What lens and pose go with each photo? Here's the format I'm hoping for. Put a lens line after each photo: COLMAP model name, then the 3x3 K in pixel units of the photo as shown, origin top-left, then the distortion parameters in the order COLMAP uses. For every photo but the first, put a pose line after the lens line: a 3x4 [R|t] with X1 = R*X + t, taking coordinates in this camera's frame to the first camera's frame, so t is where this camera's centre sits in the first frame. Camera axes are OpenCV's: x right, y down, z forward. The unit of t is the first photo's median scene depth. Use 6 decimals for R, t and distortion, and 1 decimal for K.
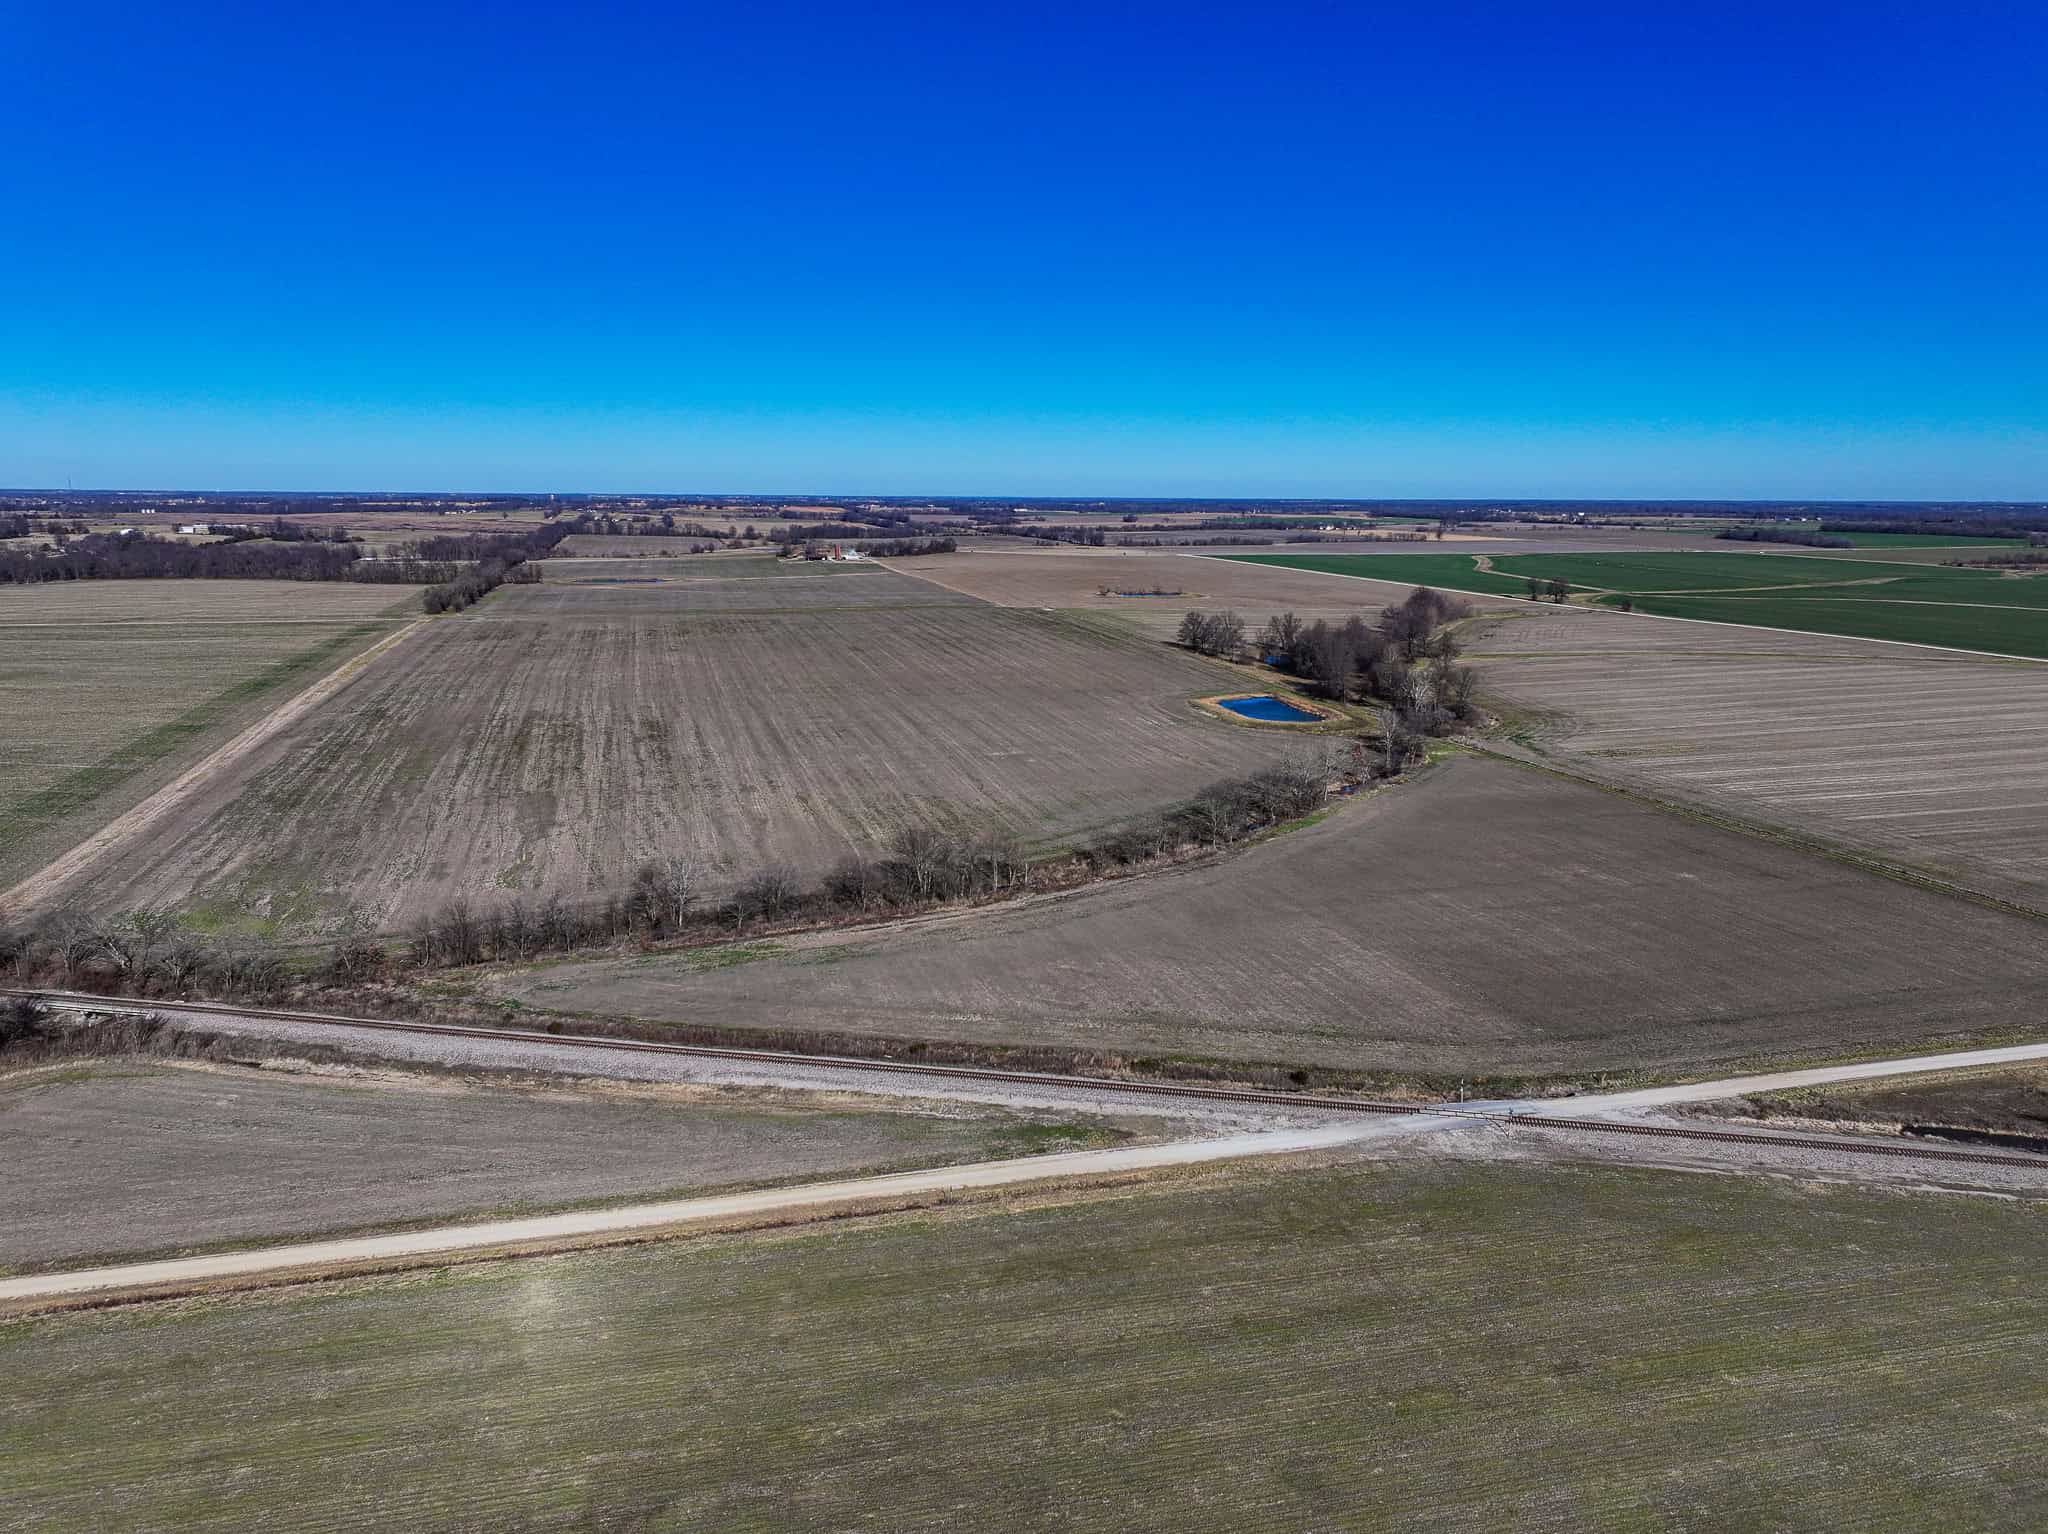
lens RADIAL K [[1432.6, 0, 1024.0], [0, 1432.6, 778.1], [0, 0, 1]] dist [-0.000069, 0.014822]
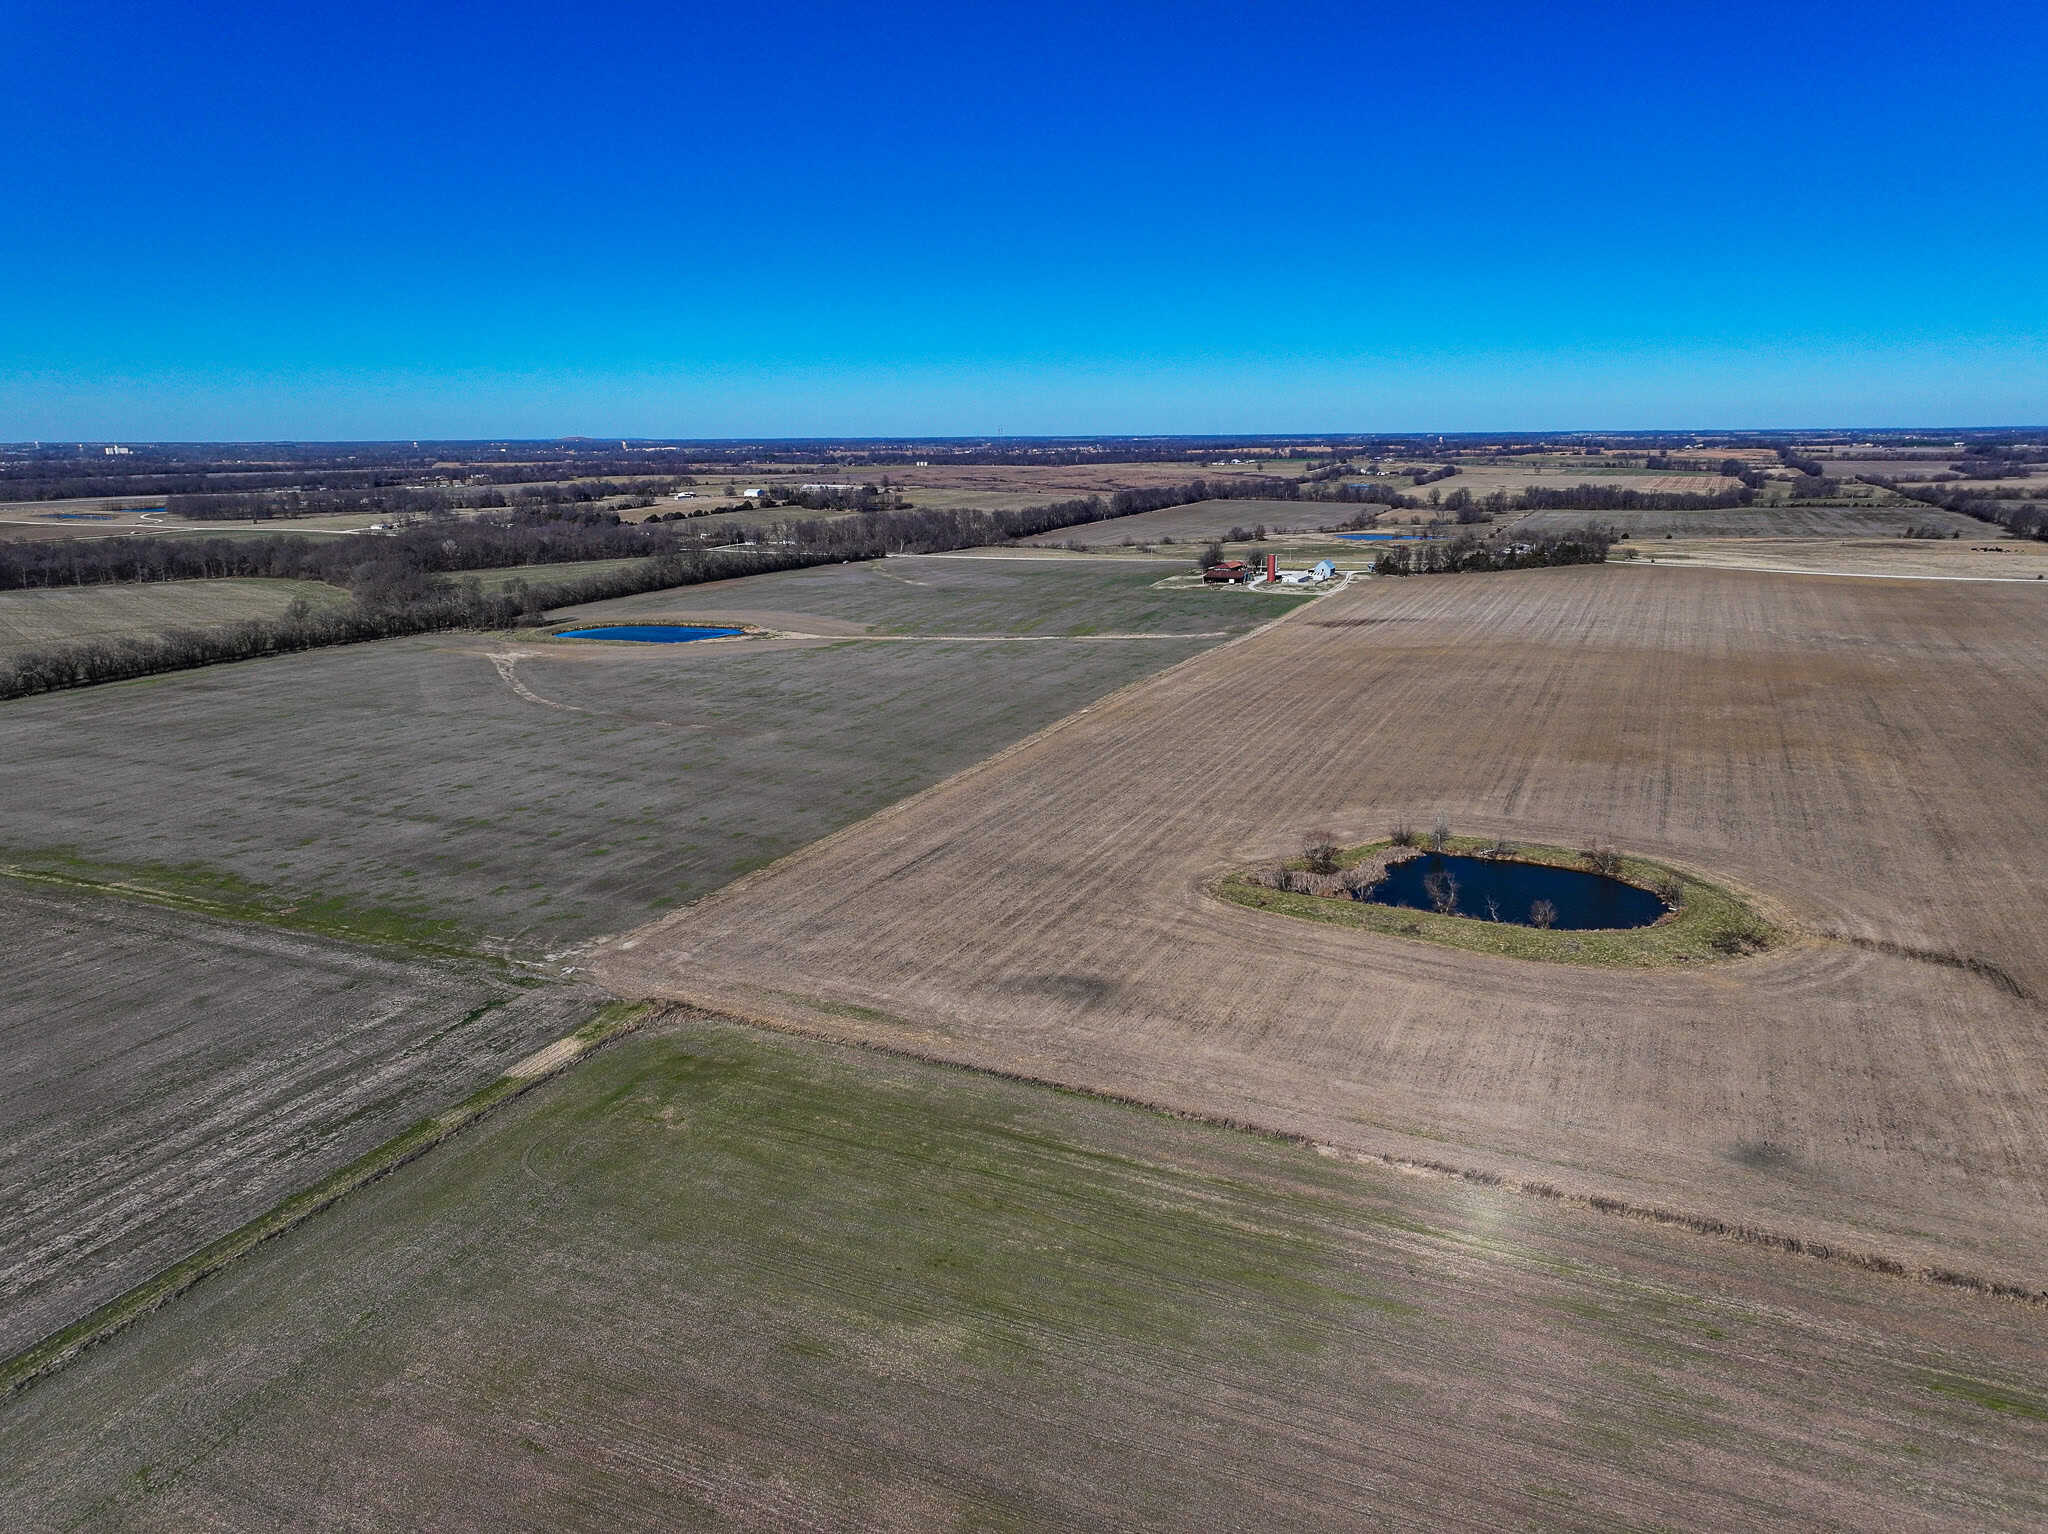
lens RADIAL K [[1432.6, 0, 1031.9], [0, 1432.6, 763.0], [0, 0, 1]] dist [-0.000069, 0.014822]
pose [[0.782075, 0.127598, -0.609981, 0.110885], [-0.107584, 0.991762, 0.069524, -0.103678], [0.613827, 0.011252, 0.789360, 0.493317]]
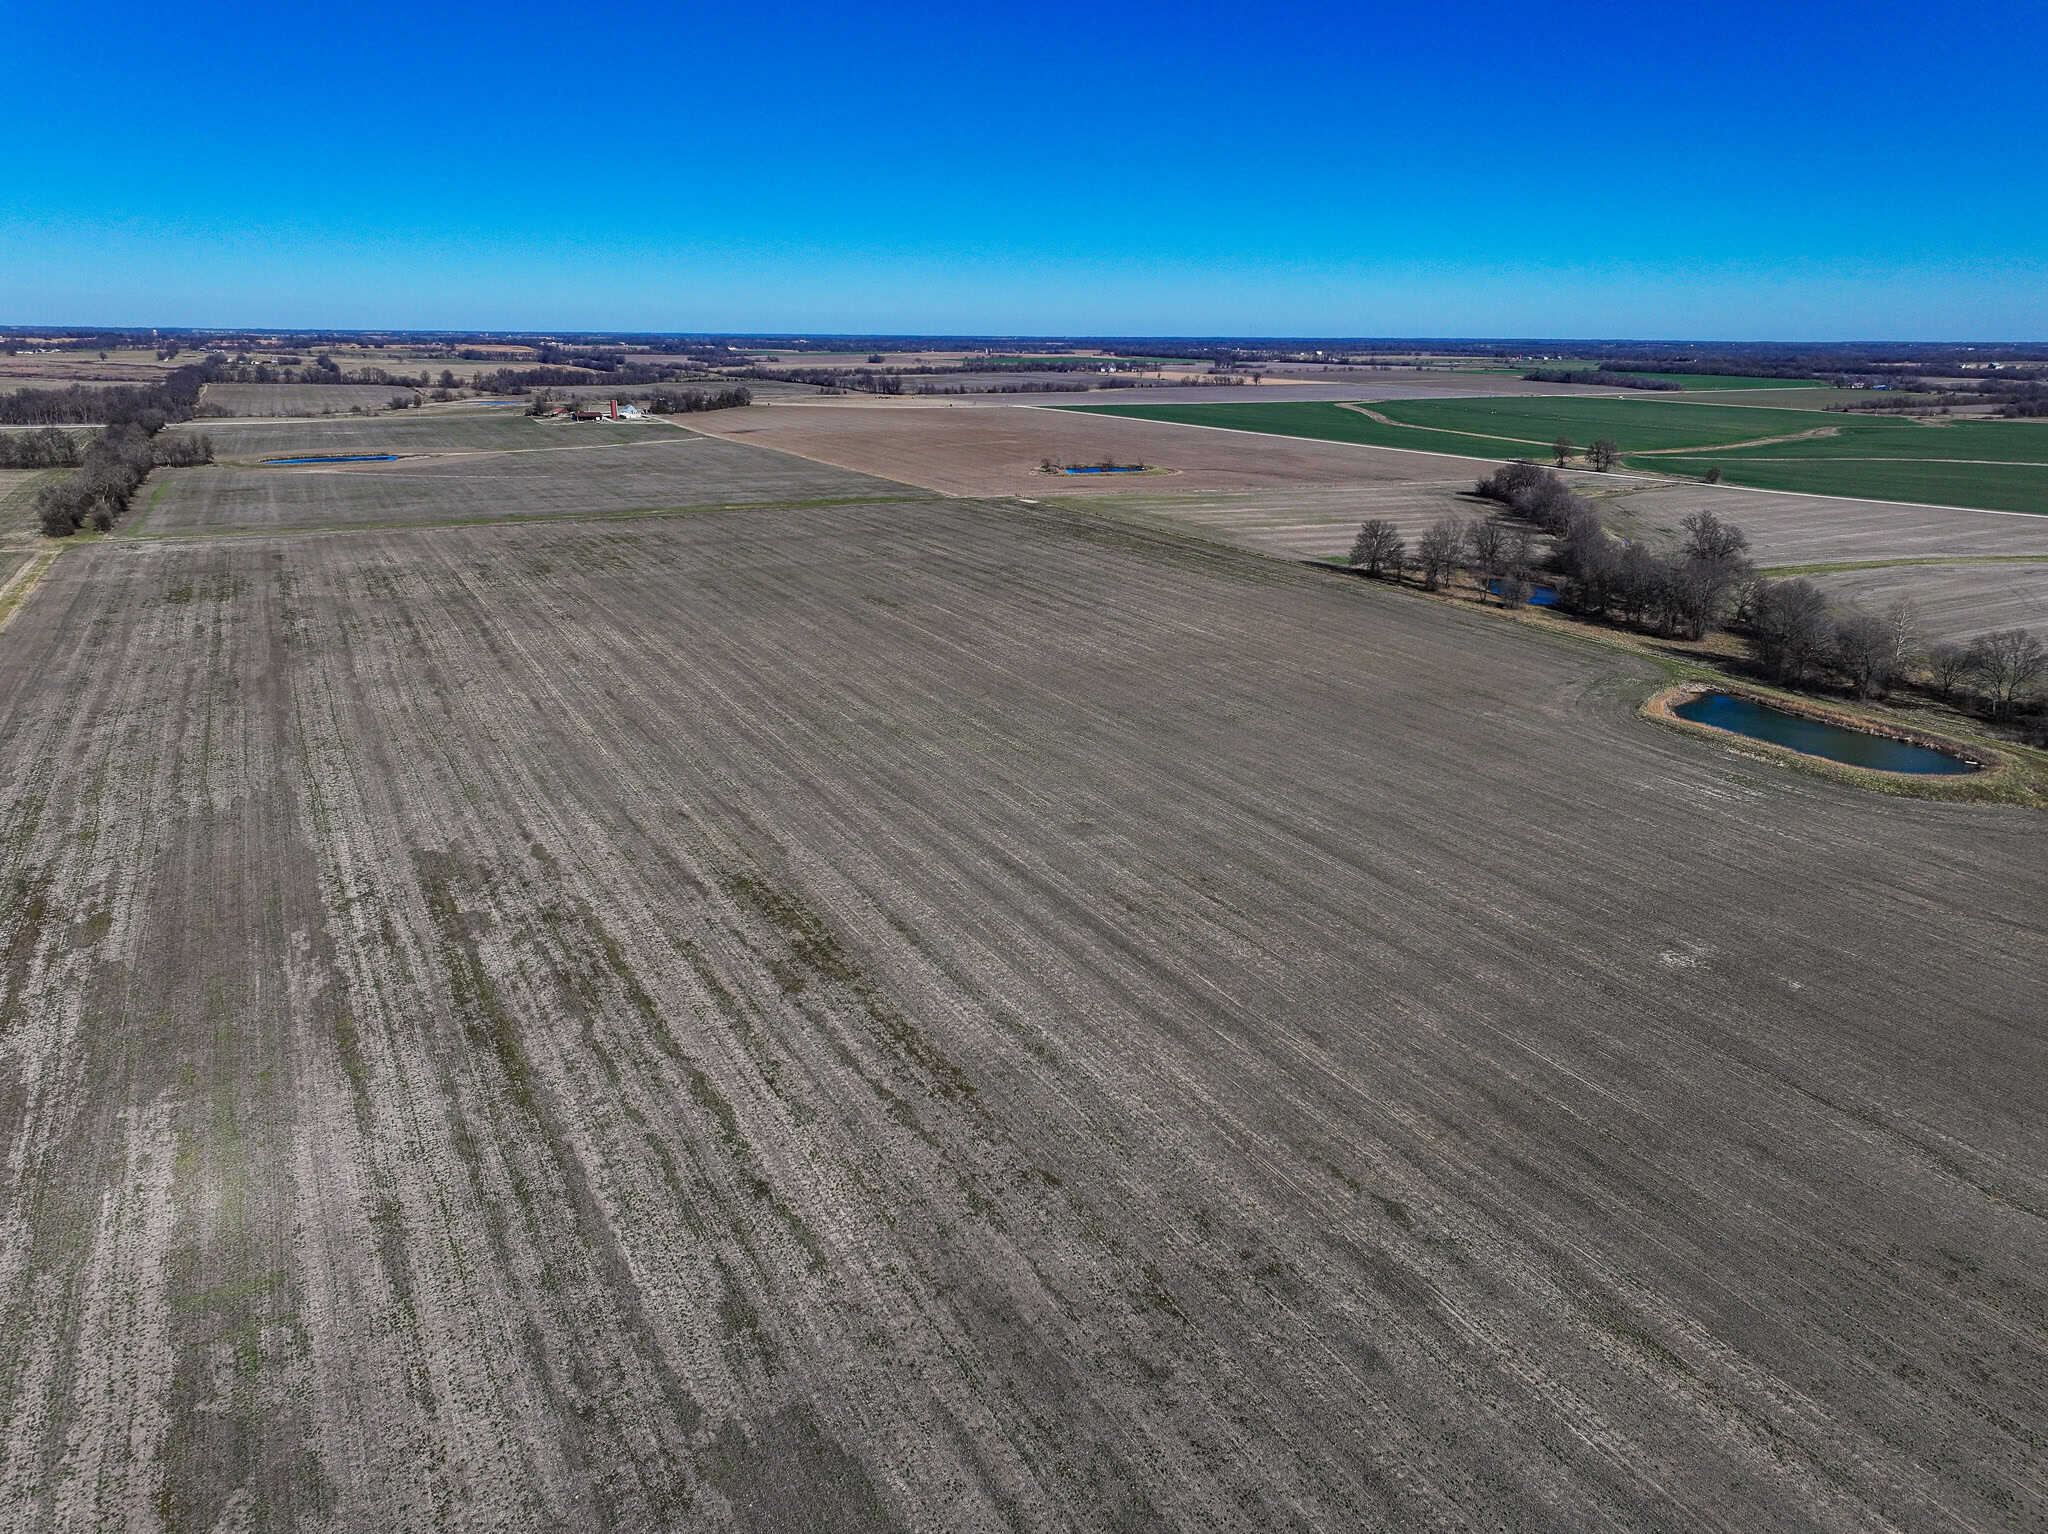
lens RADIAL K [[1432.6, 0, 1022.1], [0, 1432.6, 769.1], [0, 0, 1]] dist [-0.000069, 0.014822]
pose [[0.976101, -0.062307, 0.208195, -0.080379], [0.040916, 0.993575, 0.105519, -0.034551], [-0.213432, -0.094479, 0.972379, 0.171193]]
